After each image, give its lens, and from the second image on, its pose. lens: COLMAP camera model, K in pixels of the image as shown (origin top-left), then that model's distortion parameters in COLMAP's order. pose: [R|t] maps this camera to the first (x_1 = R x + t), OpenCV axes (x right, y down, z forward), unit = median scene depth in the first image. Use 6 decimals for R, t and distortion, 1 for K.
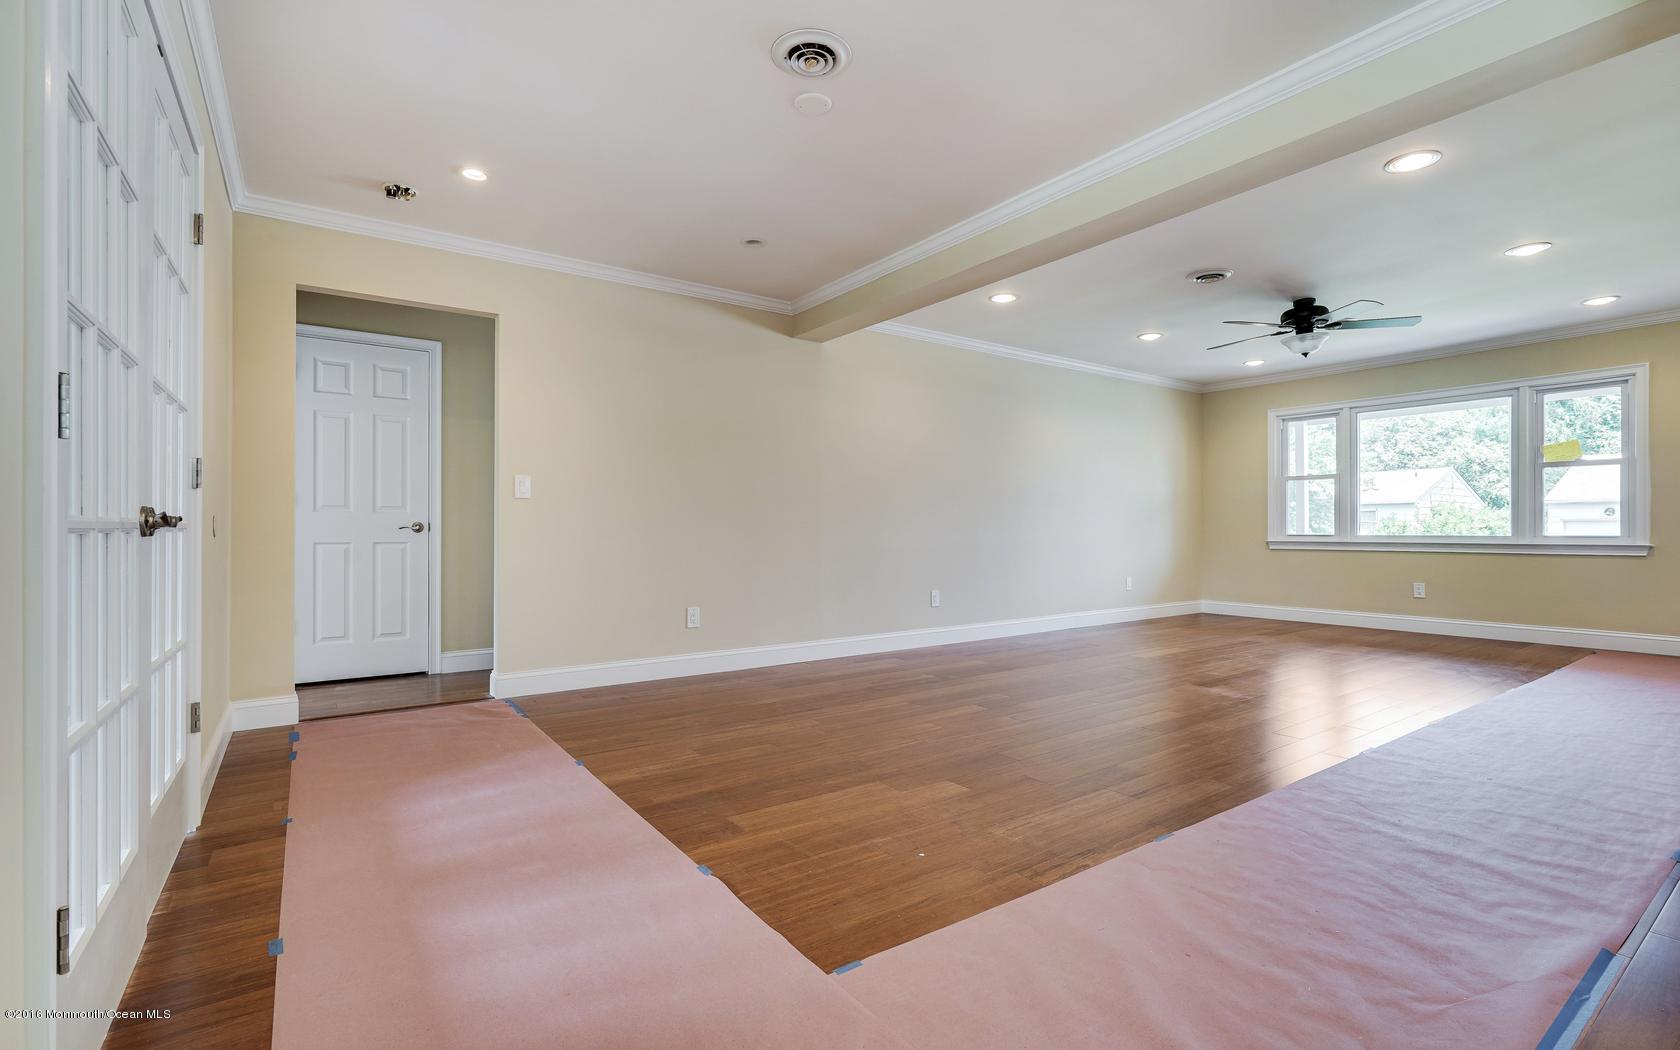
lens RADIAL K [[754.5, 0, 846.0], [0, 754.5, 527.6], [0, 0, 1]] dist [-0.006618, 0.001832]
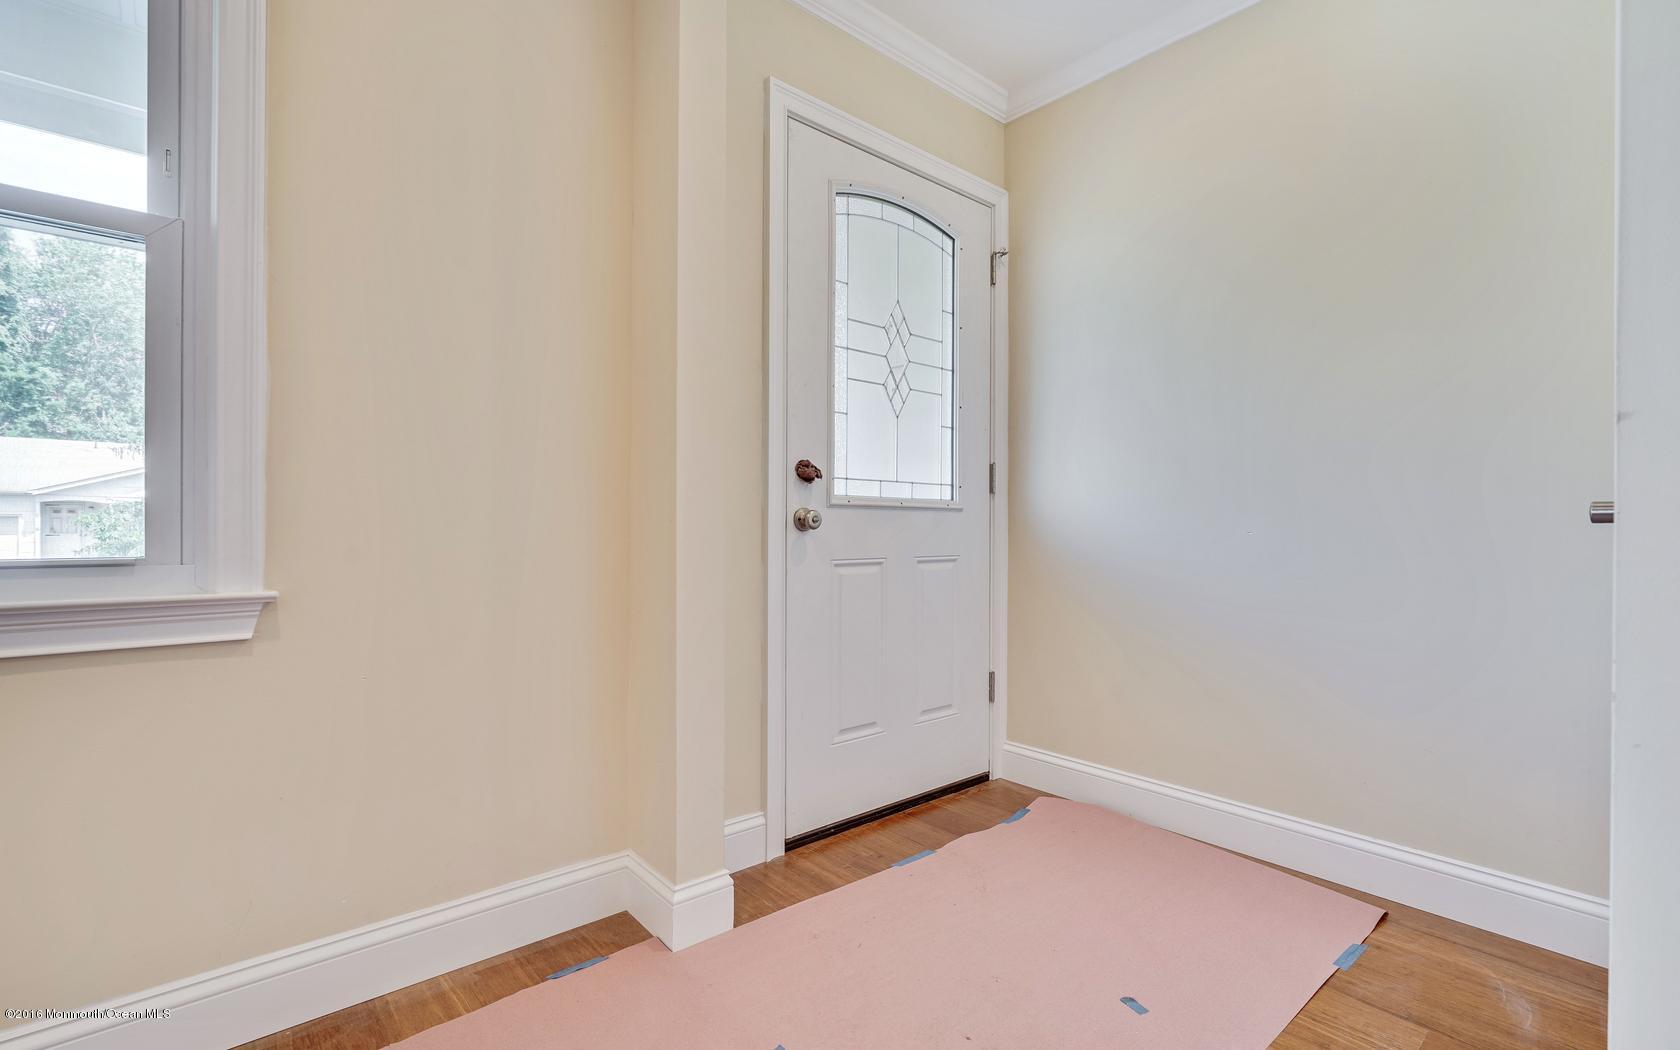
lens RADIAL K [[754.7, 0, 841.0], [0, 754.7, 531.6], [0, 0, 1]] dist [0.001446, 0.000054]
pose [[-0.101209, -0.008760, 0.994827, 0.805641], [-0.008794, 0.999930, 0.007910, -0.000823], [-0.994826, -0.007948, -0.101279, 0.836873]]
